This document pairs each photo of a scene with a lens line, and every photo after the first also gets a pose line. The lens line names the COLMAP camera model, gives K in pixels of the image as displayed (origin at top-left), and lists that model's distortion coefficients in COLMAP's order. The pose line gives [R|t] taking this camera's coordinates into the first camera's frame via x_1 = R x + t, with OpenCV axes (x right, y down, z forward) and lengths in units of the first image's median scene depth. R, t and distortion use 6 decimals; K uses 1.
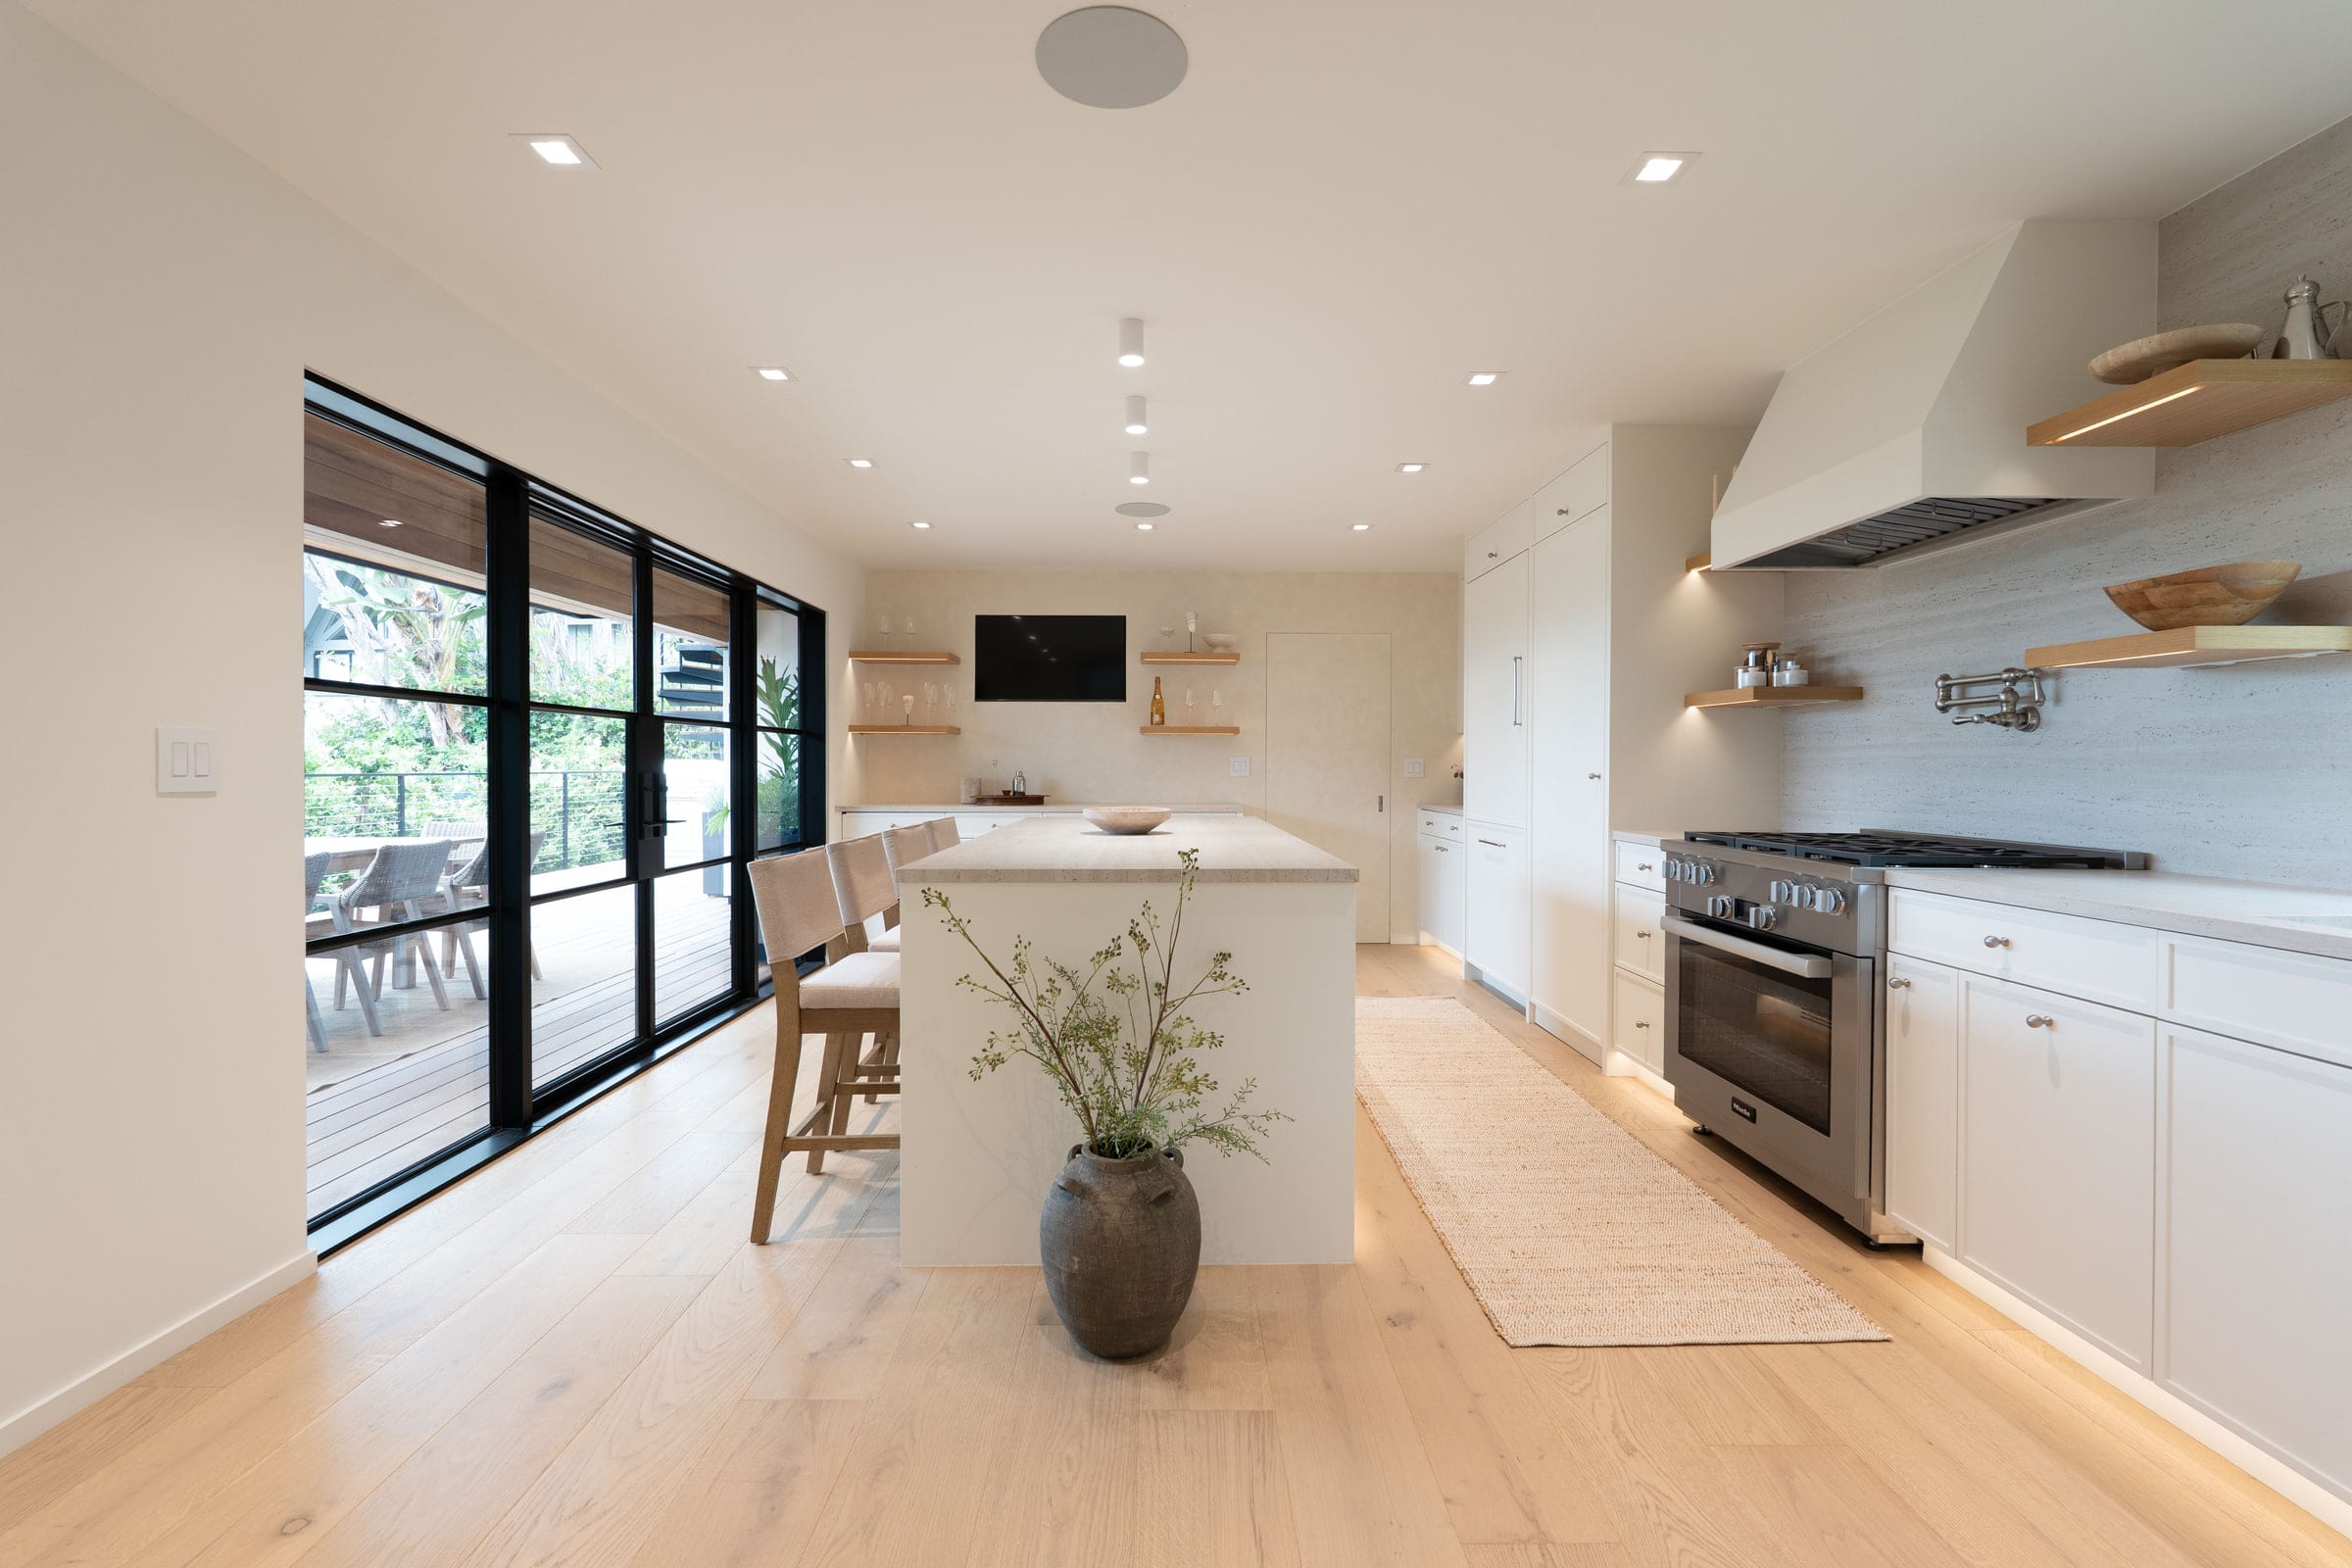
lens RADIAL K [[1027.4, 0, 1187.4], [0, 1027.4, 776.4], [0, 0, 1]] dist [-0.005388, 0.000238]
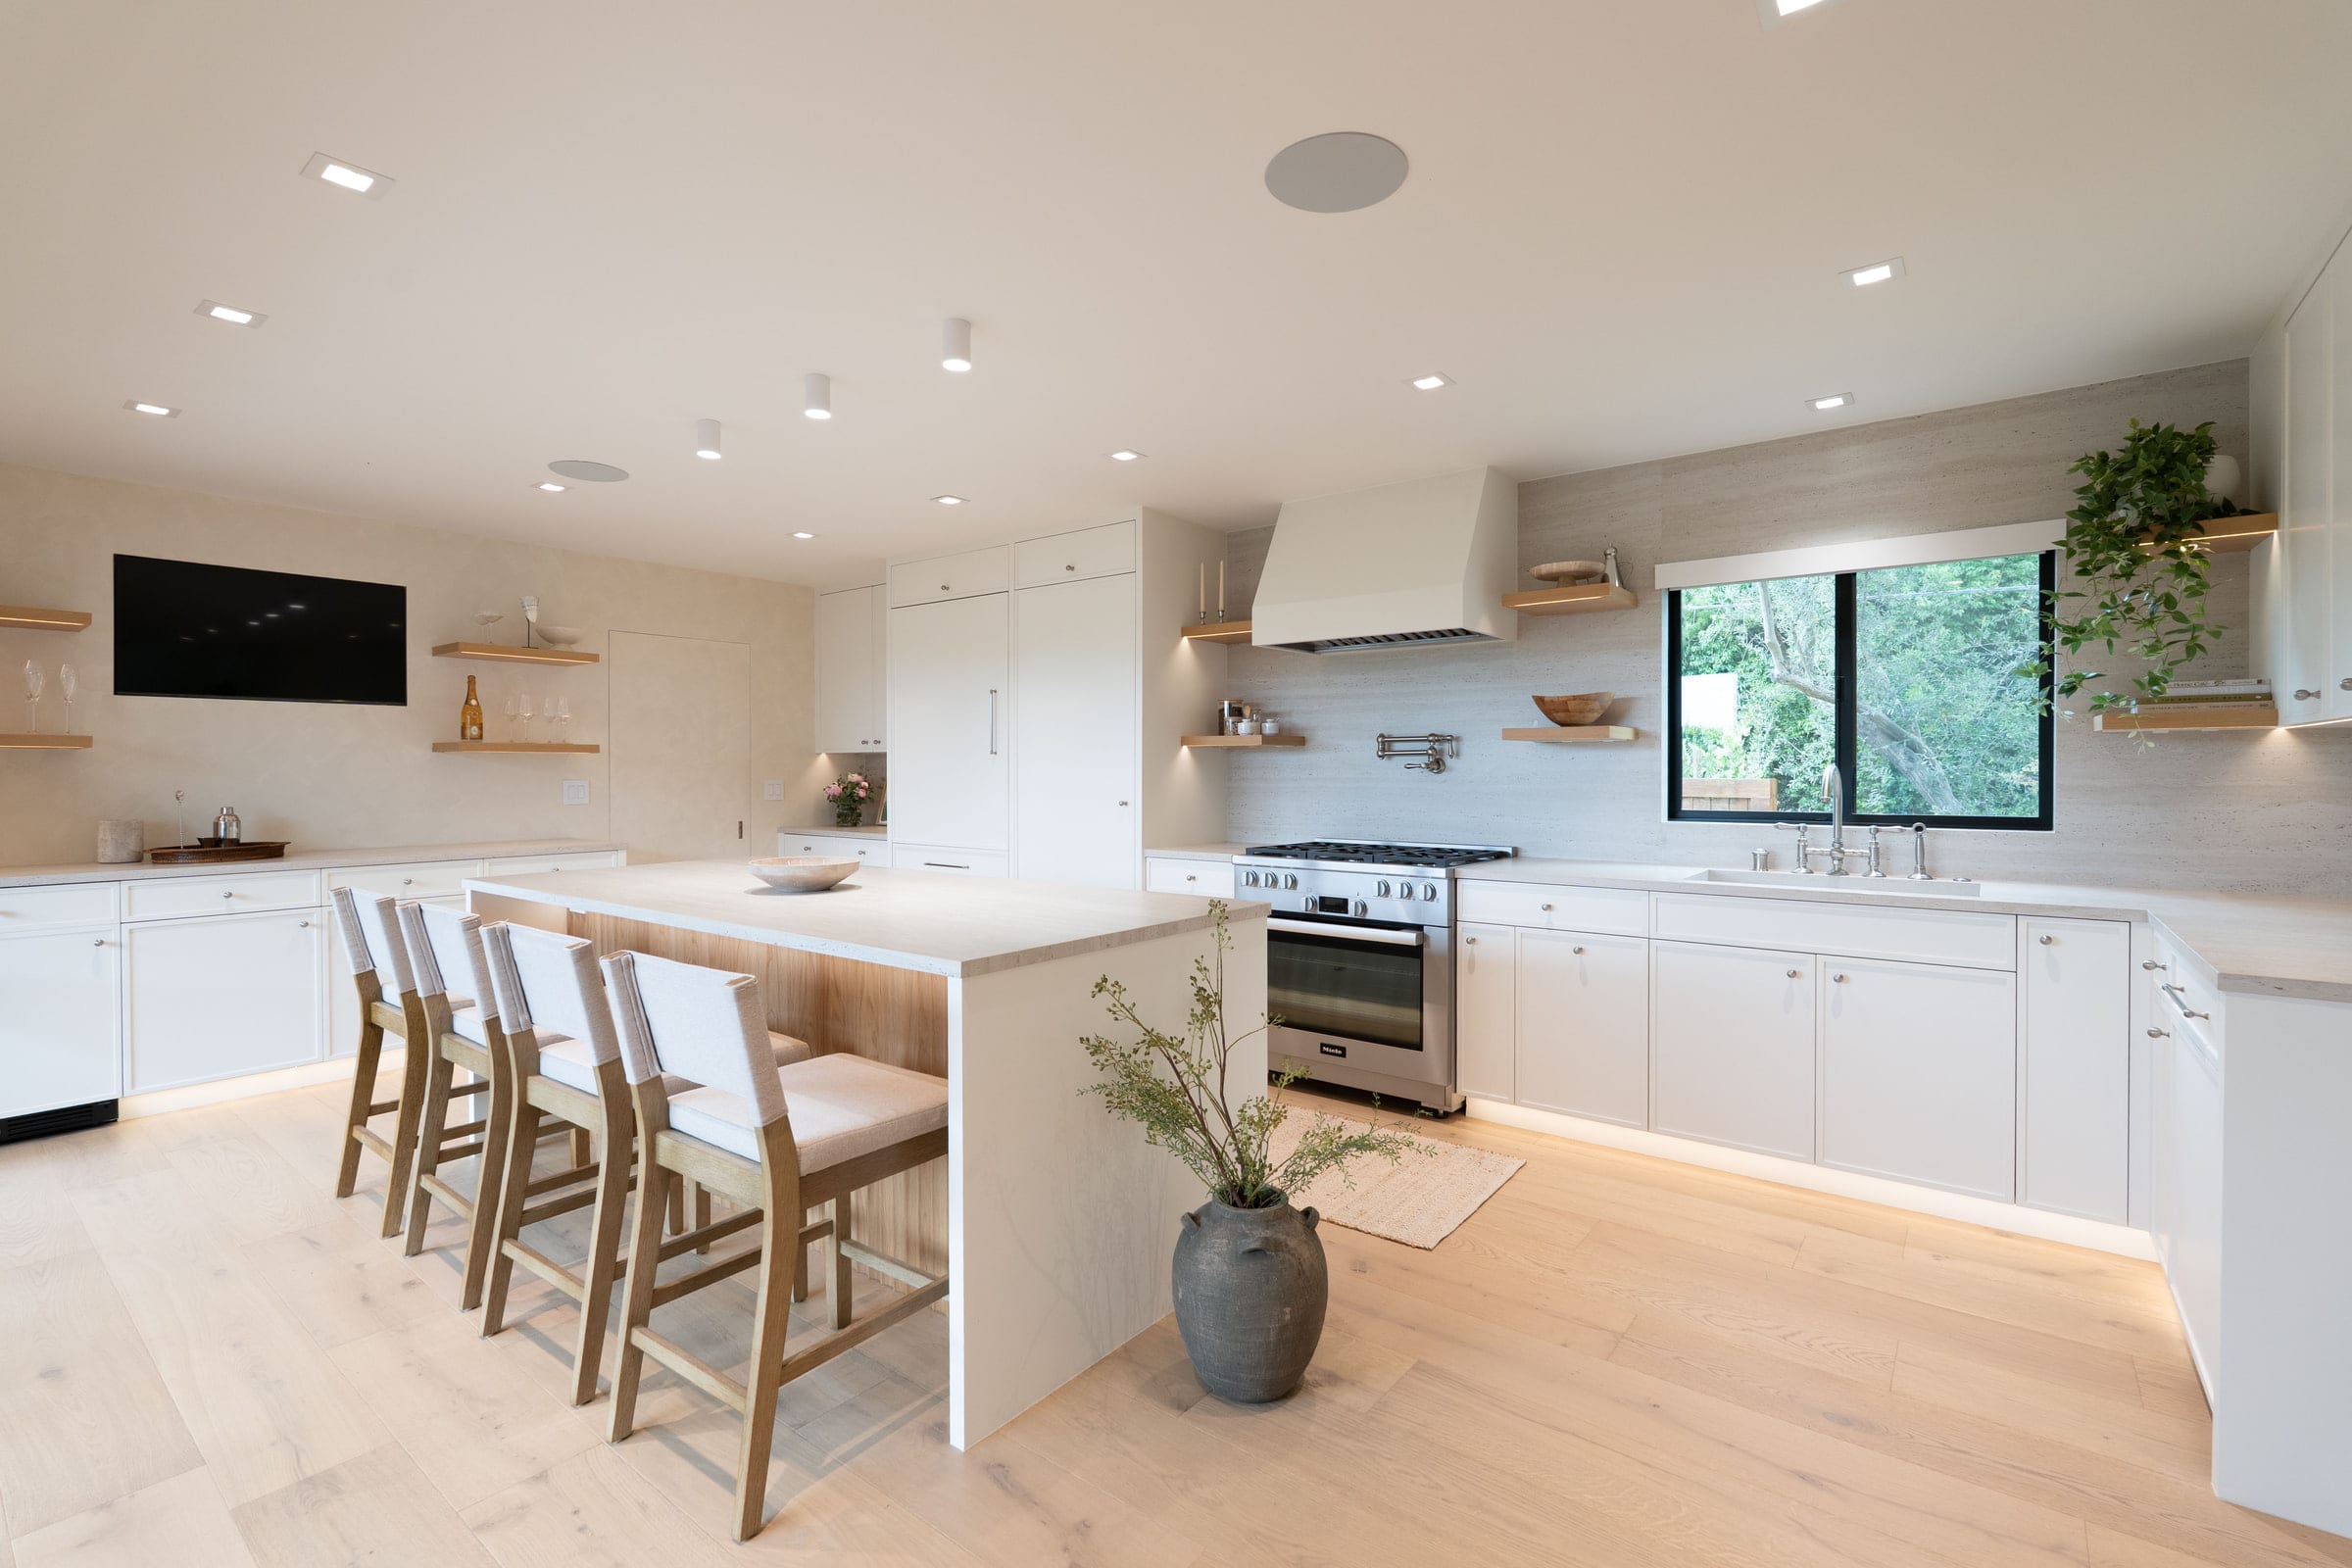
lens RADIAL K [[1027.4, 0, 1187.4], [0, 1027.4, 778.4], [0, 0, 1]] dist [-0.005388, 0.000238]
pose [[0.631714, -0.009370, 0.775145, -0.558903], [0.009954, 0.999943, 0.003975, -0.039230], [-0.775138, 0.005205, 0.631771, 0.246291]]
